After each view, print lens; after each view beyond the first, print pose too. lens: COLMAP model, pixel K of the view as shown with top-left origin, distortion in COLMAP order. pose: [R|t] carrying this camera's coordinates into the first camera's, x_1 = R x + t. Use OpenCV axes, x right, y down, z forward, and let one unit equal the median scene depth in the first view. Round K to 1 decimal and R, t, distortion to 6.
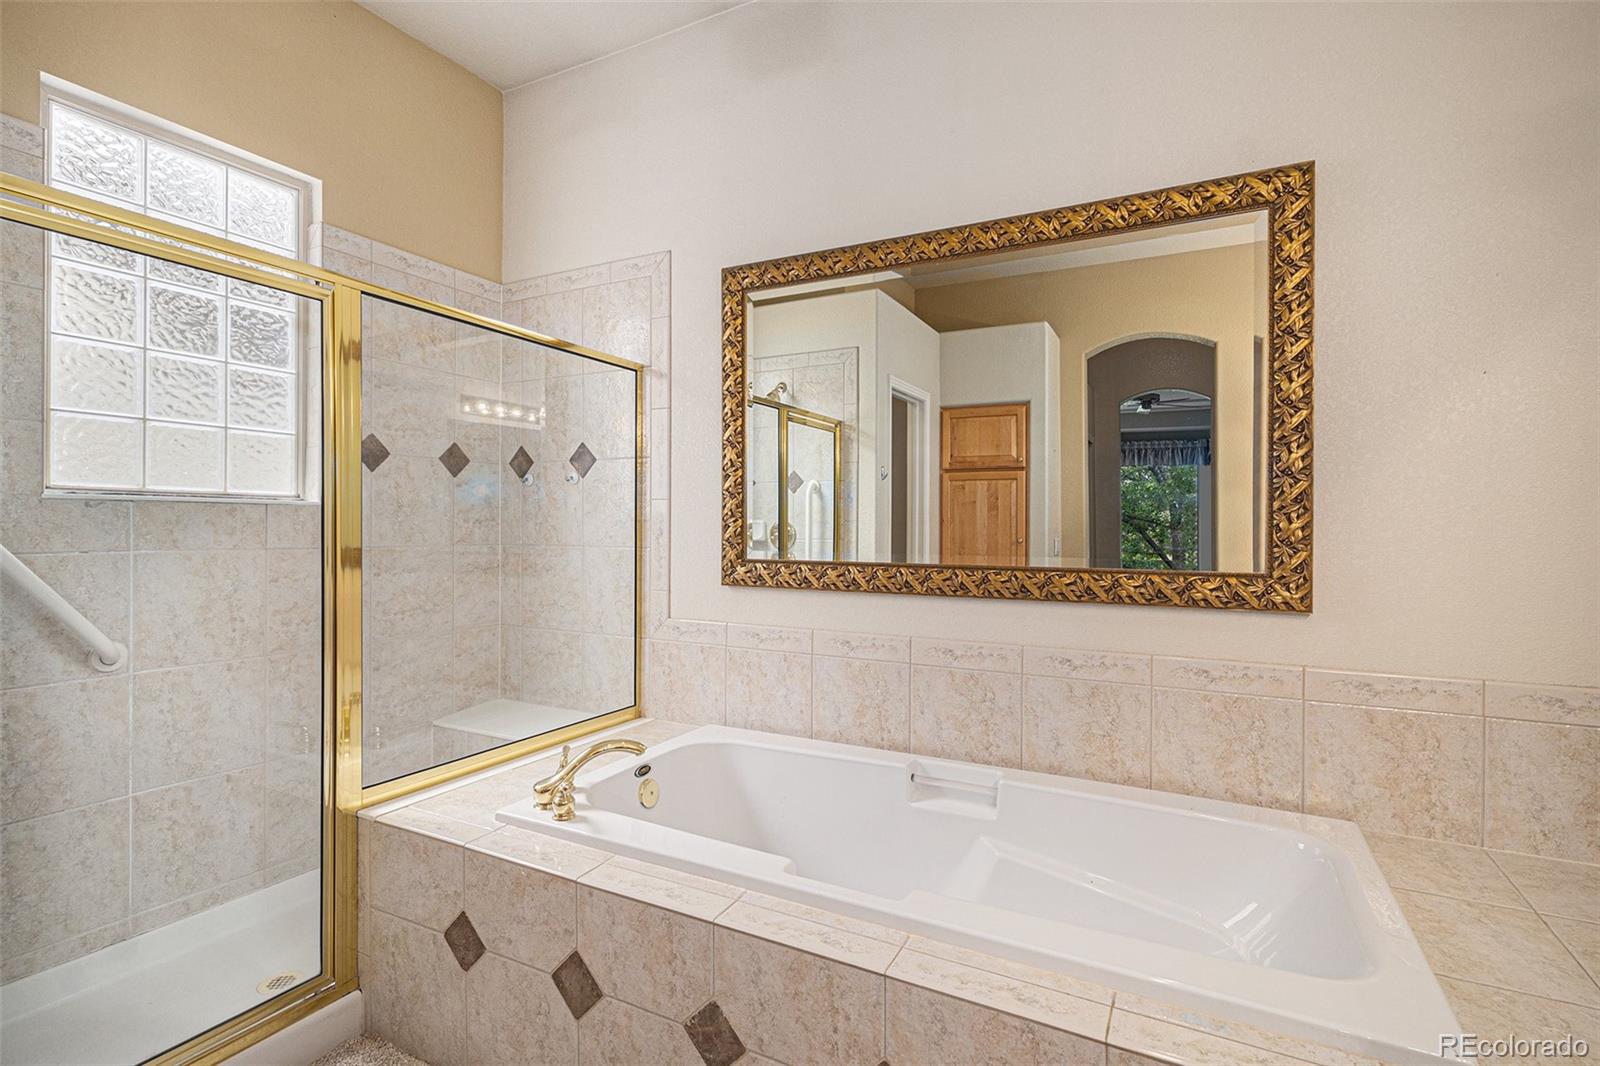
lens RADIAL K [[760.6, 0, 803.1], [0, 760.6, 530.2], [0, 0, 1]] dist [0.015182, -0.002699]
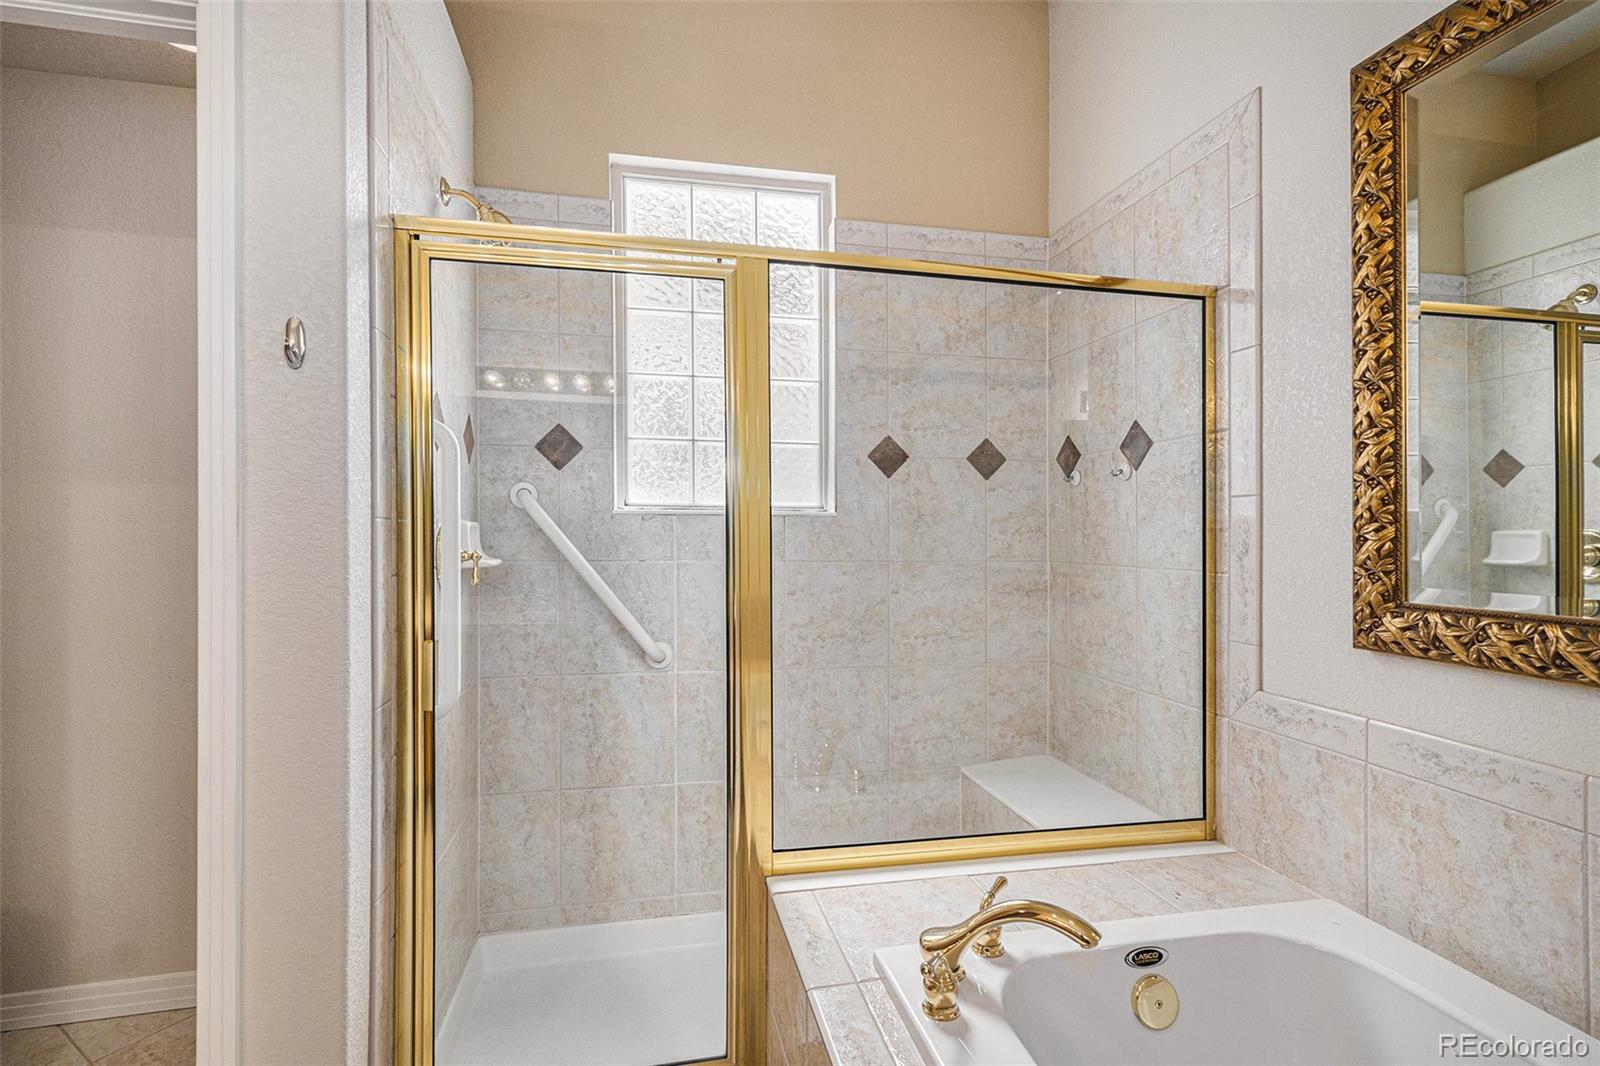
lens RADIAL K [[760.6, 0, 799.5], [0, 760.6, 526.4], [0, 0, 1]] dist [0.015182, -0.002699]
pose [[0.636531, -0.011645, -0.771163, 0.037651], [-0.004154, 0.999820, -0.018527, -0.001347], [0.771240, 0.014996, 0.636368, 0.202863]]
